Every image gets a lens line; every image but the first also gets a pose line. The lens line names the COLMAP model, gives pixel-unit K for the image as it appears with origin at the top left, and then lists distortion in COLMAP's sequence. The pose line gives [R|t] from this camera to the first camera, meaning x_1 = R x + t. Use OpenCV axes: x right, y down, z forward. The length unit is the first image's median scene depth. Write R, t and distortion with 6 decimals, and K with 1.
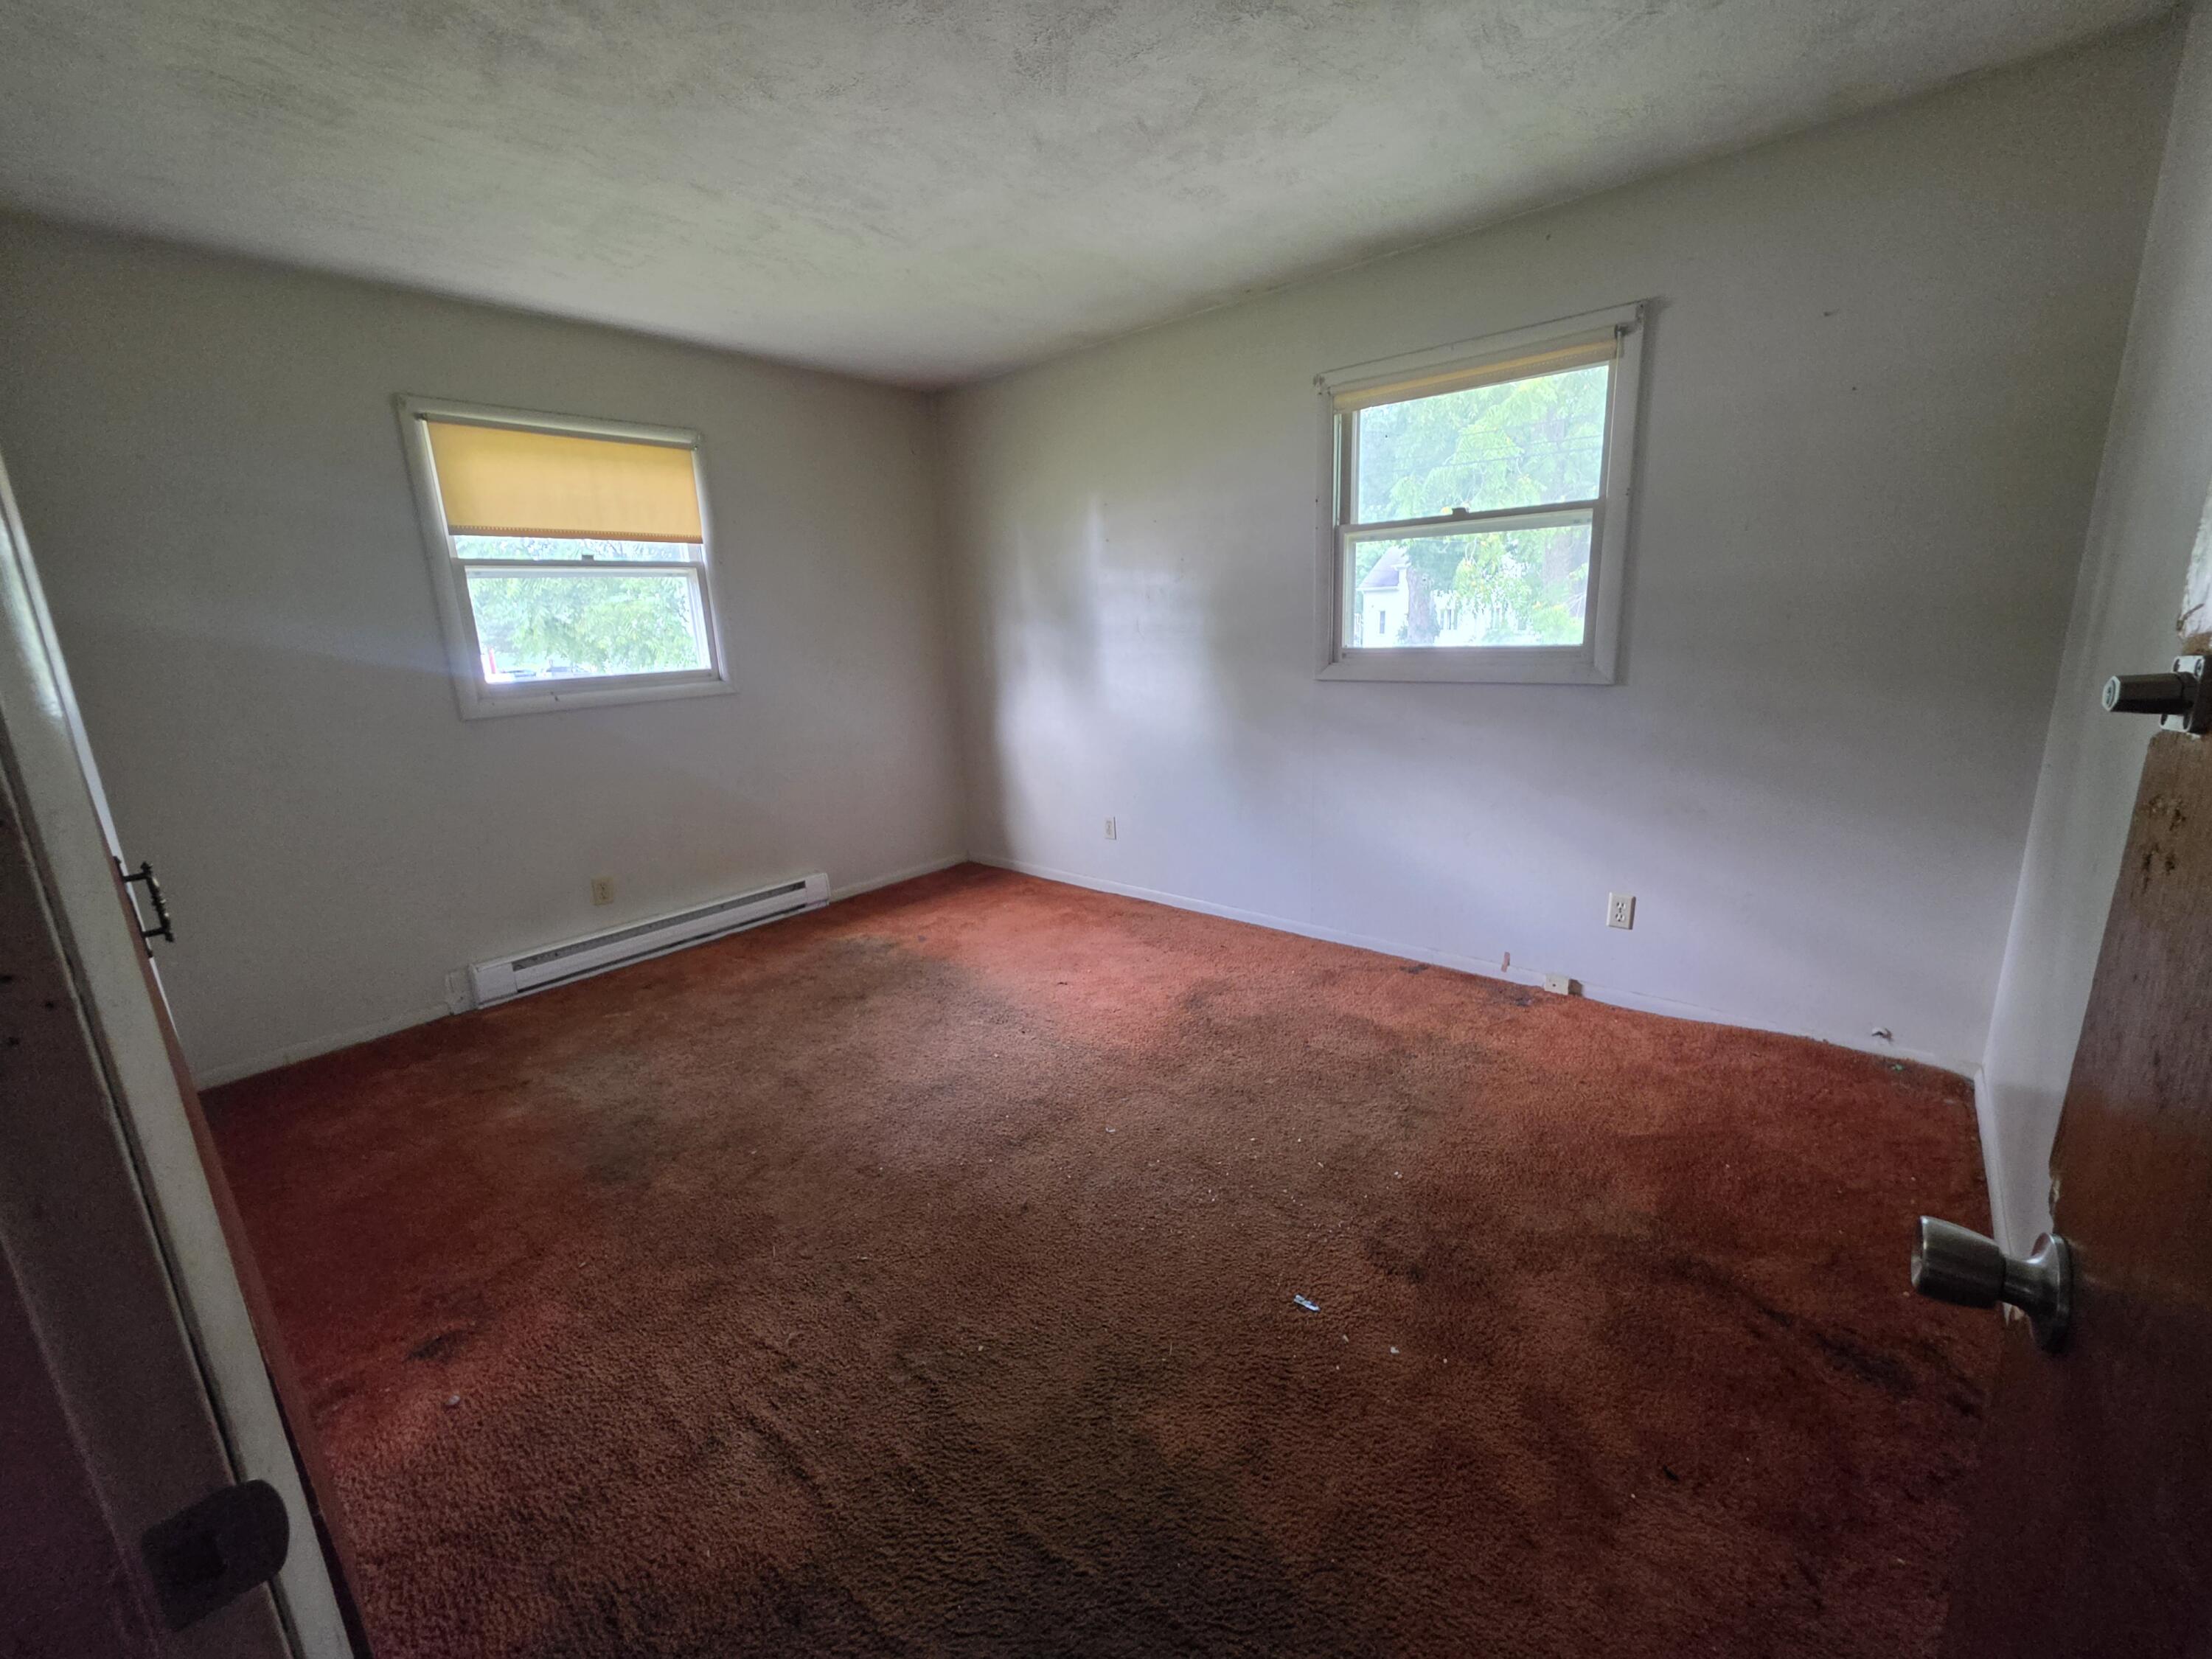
lens RADIAL K [[895.0, 0, 1105.3], [0, 895.0, 831.6], [0, 0, 1]] dist [-0.000949, 0.001603]
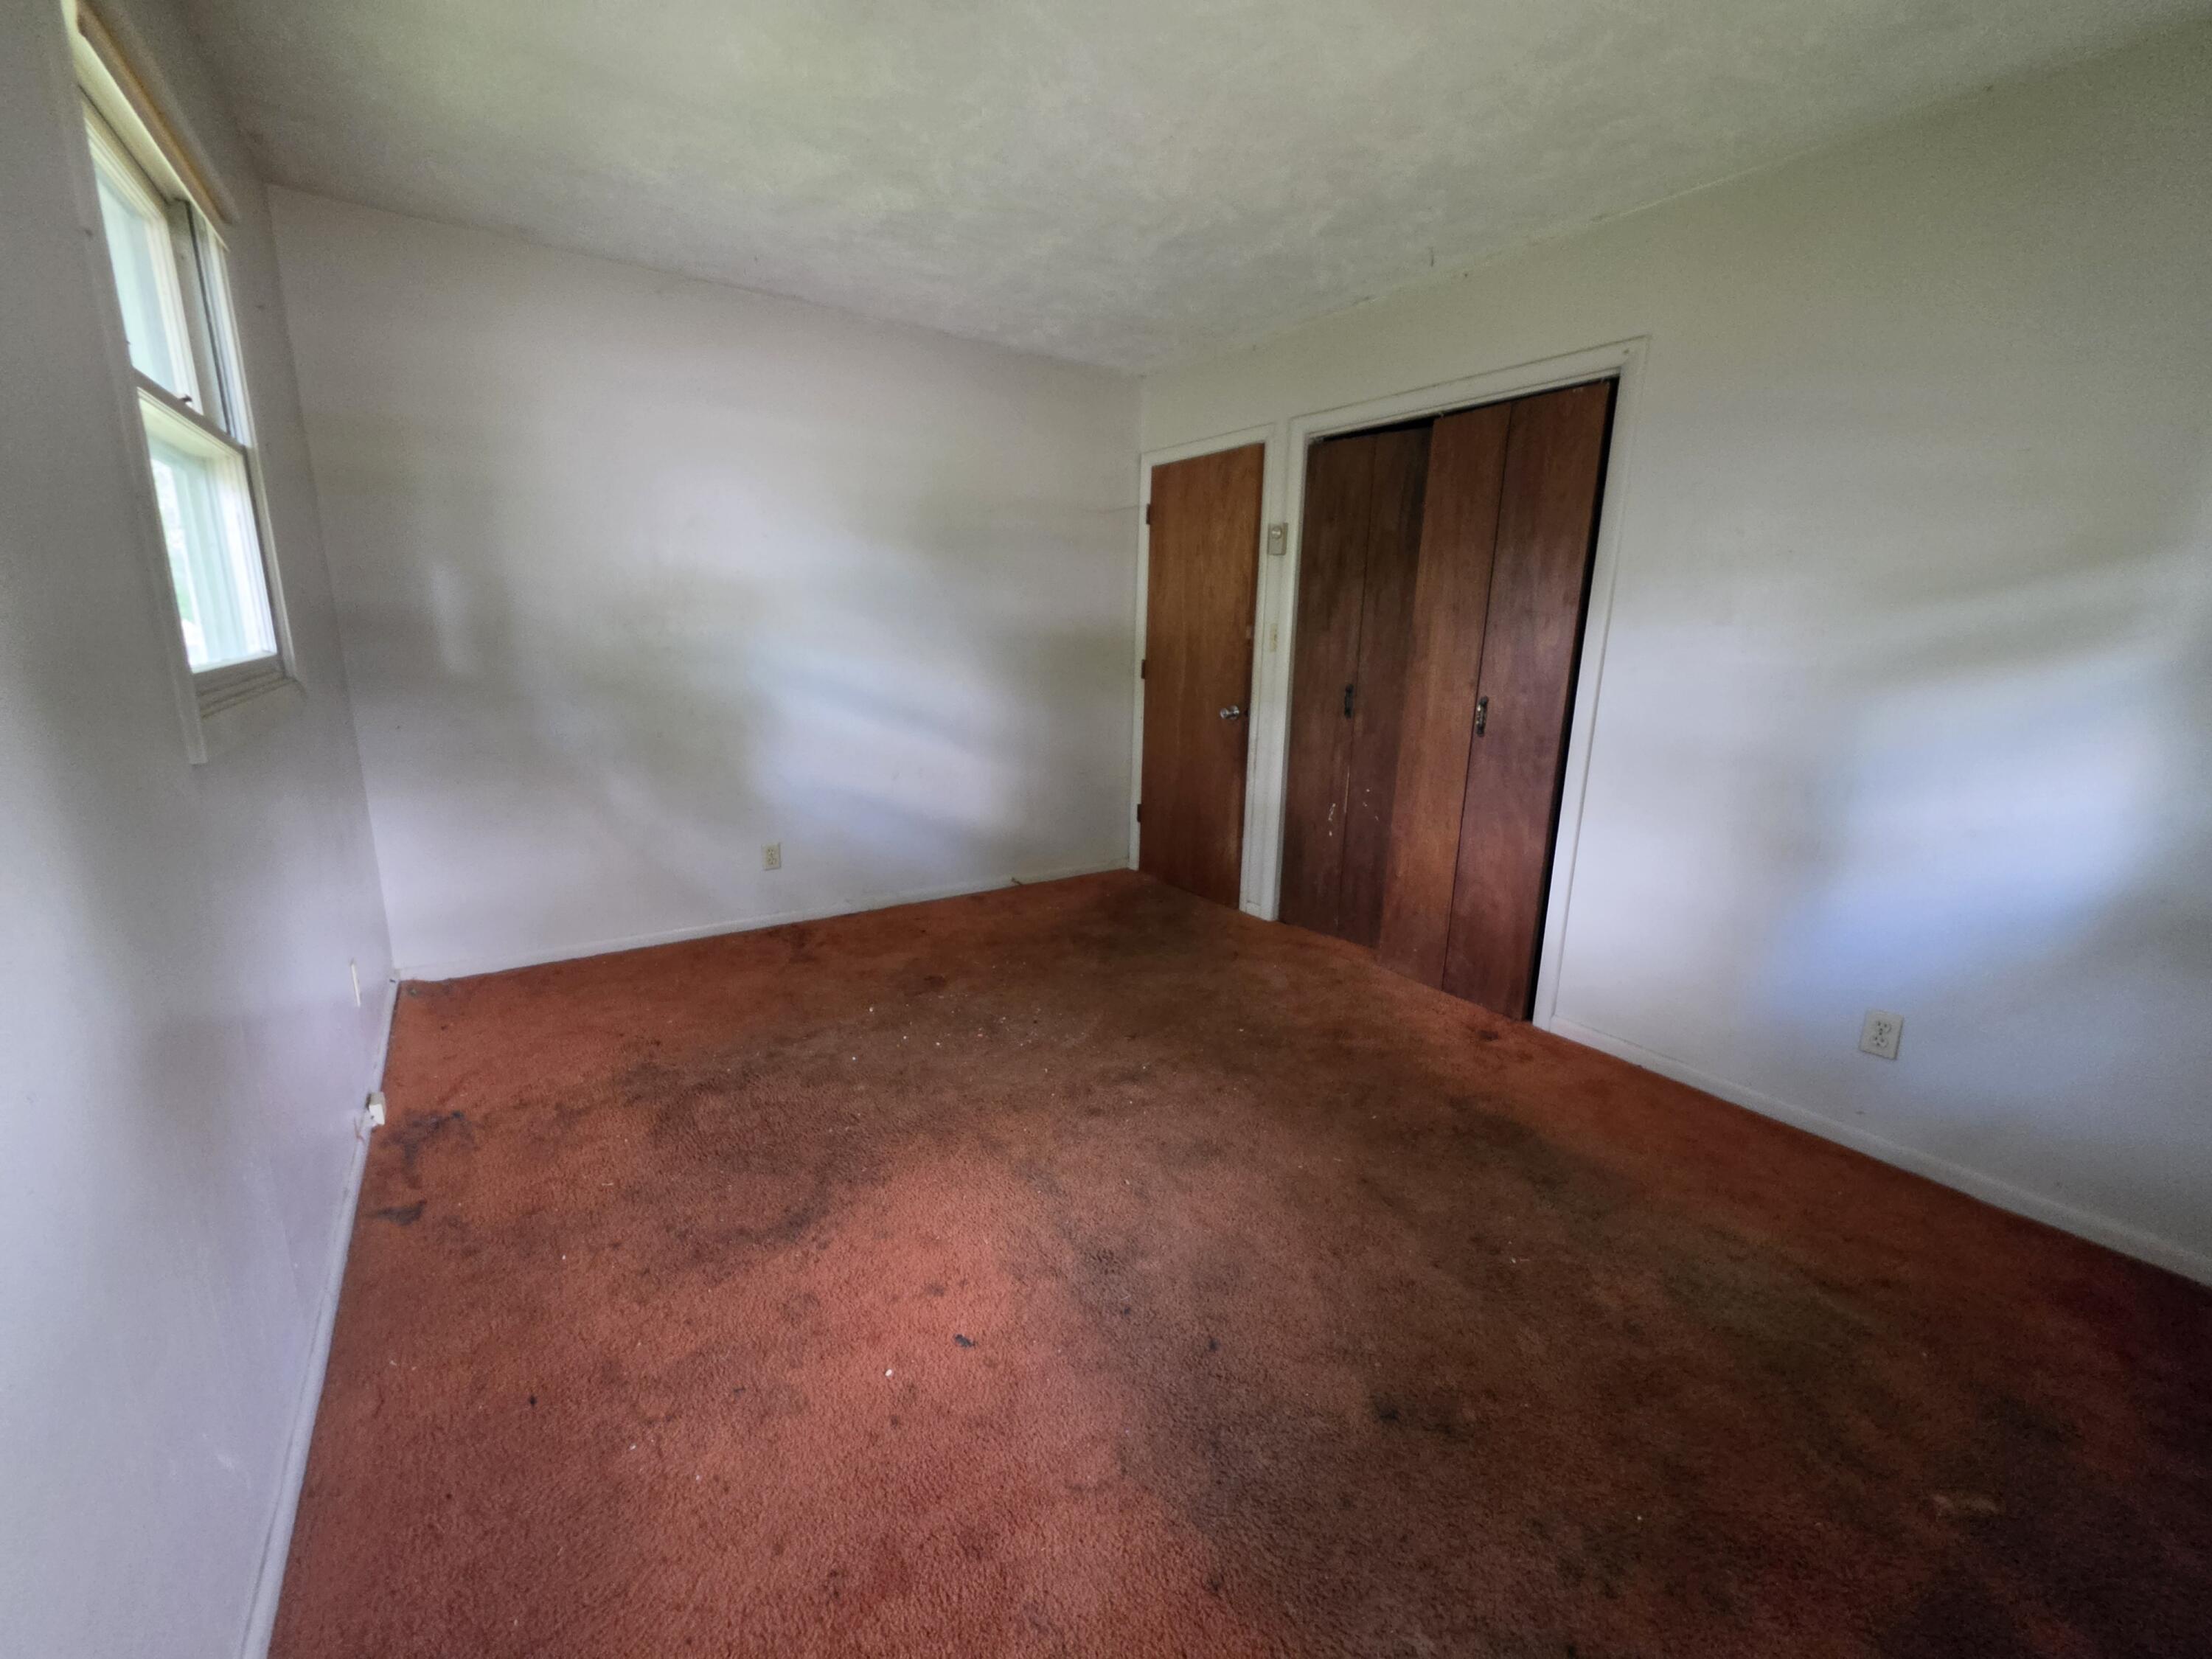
lens RADIAL K [[895.0, 0, 1103.6], [0, 895.0, 828.0], [0, 0, 1]] dist [-0.000949, 0.001603]
pose [[-0.970000, -0.026495, 0.241658, -0.287564], [0.080611, 0.902752, 0.422542, -0.350065], [-0.229352, 0.429345, -0.873533, 1.590562]]
